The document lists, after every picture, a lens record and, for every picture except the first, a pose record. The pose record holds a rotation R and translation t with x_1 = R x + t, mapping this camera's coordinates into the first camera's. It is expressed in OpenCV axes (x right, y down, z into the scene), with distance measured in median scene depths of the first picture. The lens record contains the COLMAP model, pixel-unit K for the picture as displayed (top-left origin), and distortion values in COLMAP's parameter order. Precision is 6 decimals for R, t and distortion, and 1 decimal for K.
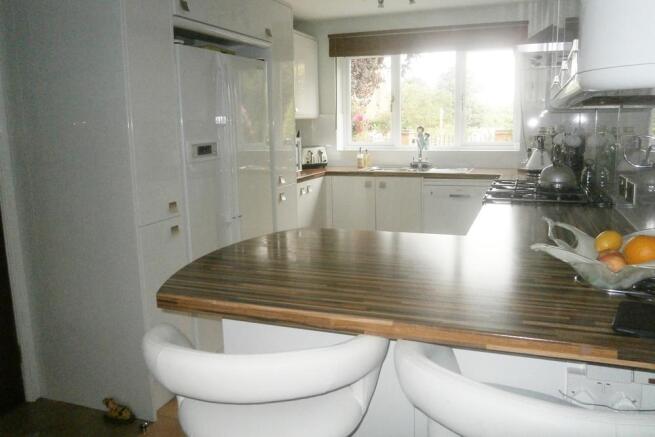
lens RADIAL K [[508.9, 0, 336.1], [0, 508.9, 201.9], [0, 0, 1]] dist [-0.056076, 0.001446]
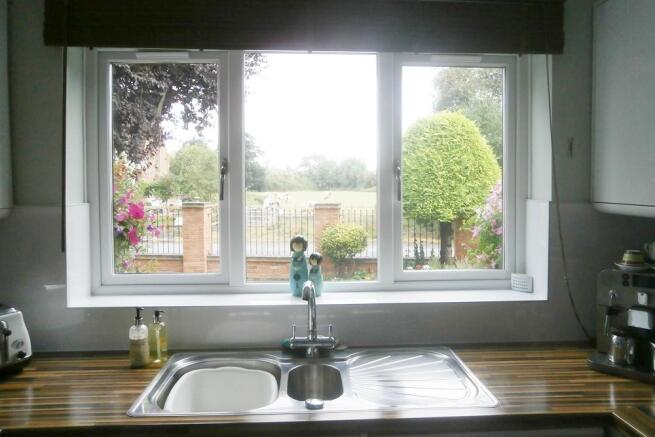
lens RADIAL K [[508.9, 0, 336.1], [0, 508.9, 201.9], [0, 0, 1]] dist [-0.056076, 0.001446]
pose [[0.911033, -0.000062, 0.412334, 0.029351], [0.050325, 0.992541, -0.111041, -0.132116], [-0.409251, 0.121913, 0.904240, 0.629232]]
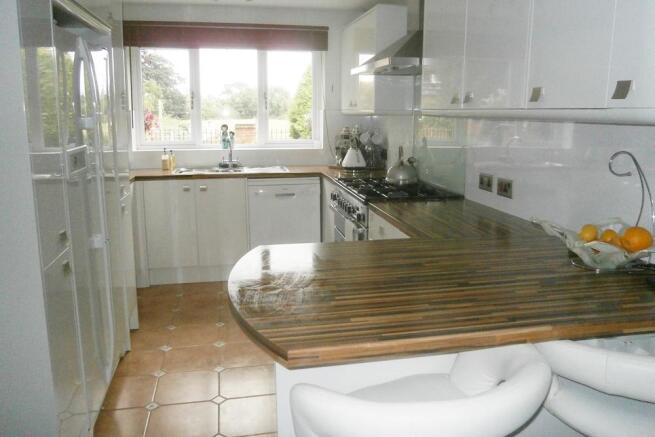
lens RADIAL K [[514.5, 0, 328.4], [0, 514.5, 204.5], [0, 0, 1]] dist [-0.073134, 0.000429]
pose [[0.849801, -0.071302, 0.522259, -0.186723], [0.060724, 0.997455, 0.037371, -0.021894], [-0.523594, -0.000045, 0.851968, 0.066332]]
